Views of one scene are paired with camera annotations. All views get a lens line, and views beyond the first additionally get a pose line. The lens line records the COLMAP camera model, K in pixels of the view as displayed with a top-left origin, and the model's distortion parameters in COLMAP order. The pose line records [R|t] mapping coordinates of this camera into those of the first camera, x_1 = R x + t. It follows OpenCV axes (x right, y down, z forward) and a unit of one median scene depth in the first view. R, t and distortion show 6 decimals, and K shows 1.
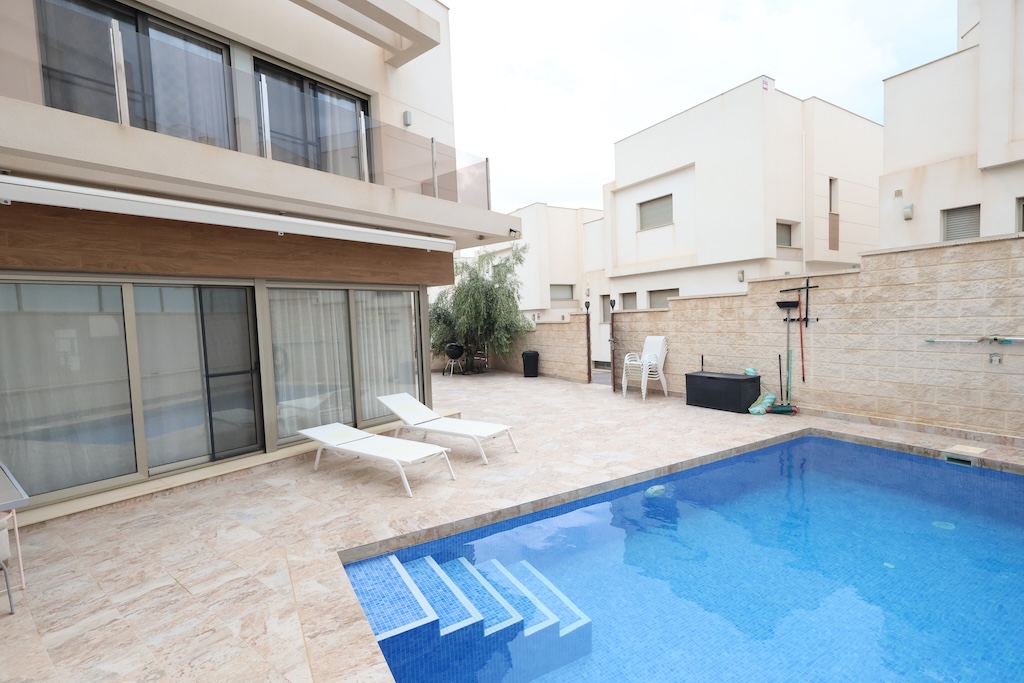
lens RADIAL K [[476.5, 0, 508.2], [0, 476.5, 343.8], [0, 0, 1]] dist [0.001171, 0.000489]
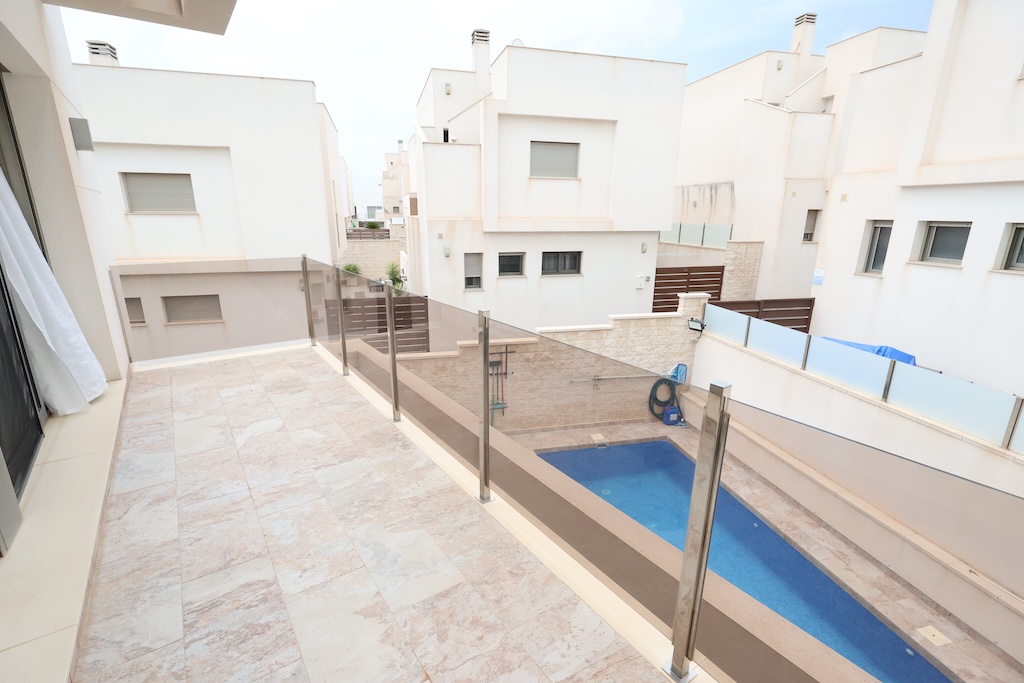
lens RADIAL K [[476.5, 0, 508.2], [0, 476.5, 343.8], [0, 0, 1]] dist [0.001171, 0.000489]
pose [[0.286526, -0.225043, 0.931267, -0.702268], [0.034093, 0.973801, 0.224832, -0.478672], [-0.957466, -0.032671, 0.286692, 0.626806]]
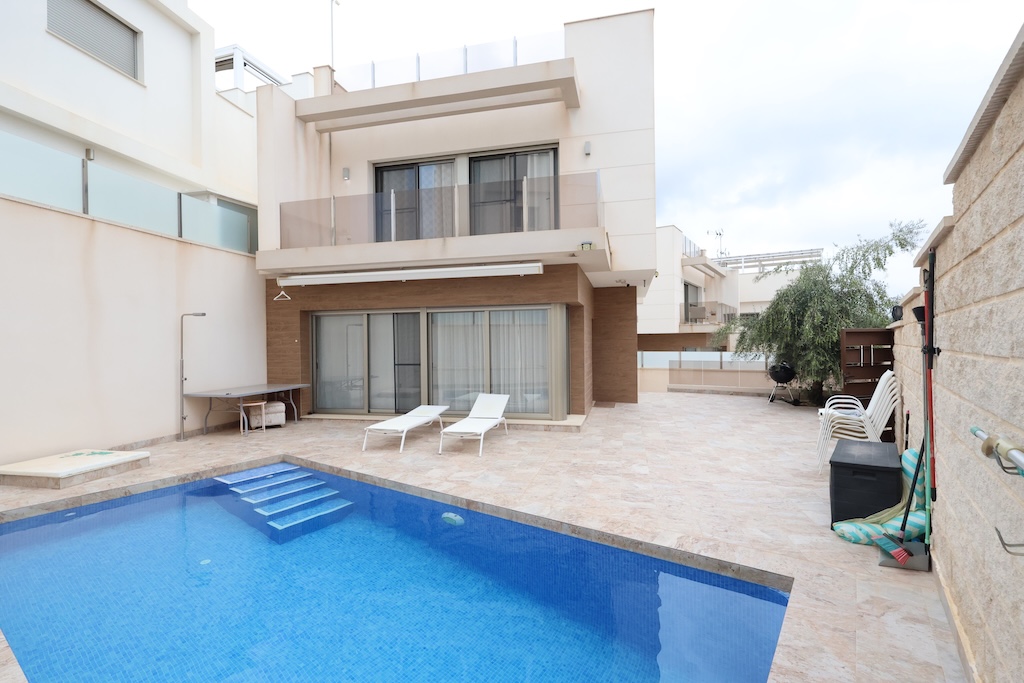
lens RADIAL K [[476.5, 0, 508.2], [0, 476.5, 343.8], [0, 0, 1]] dist [0.001171, 0.000489]
pose [[0.410826, 0.037548, -0.910940, 0.906164], [-0.054043, 0.998398, 0.016779, -0.048231], [0.910111, 0.042337, 0.412197, 0.515708]]
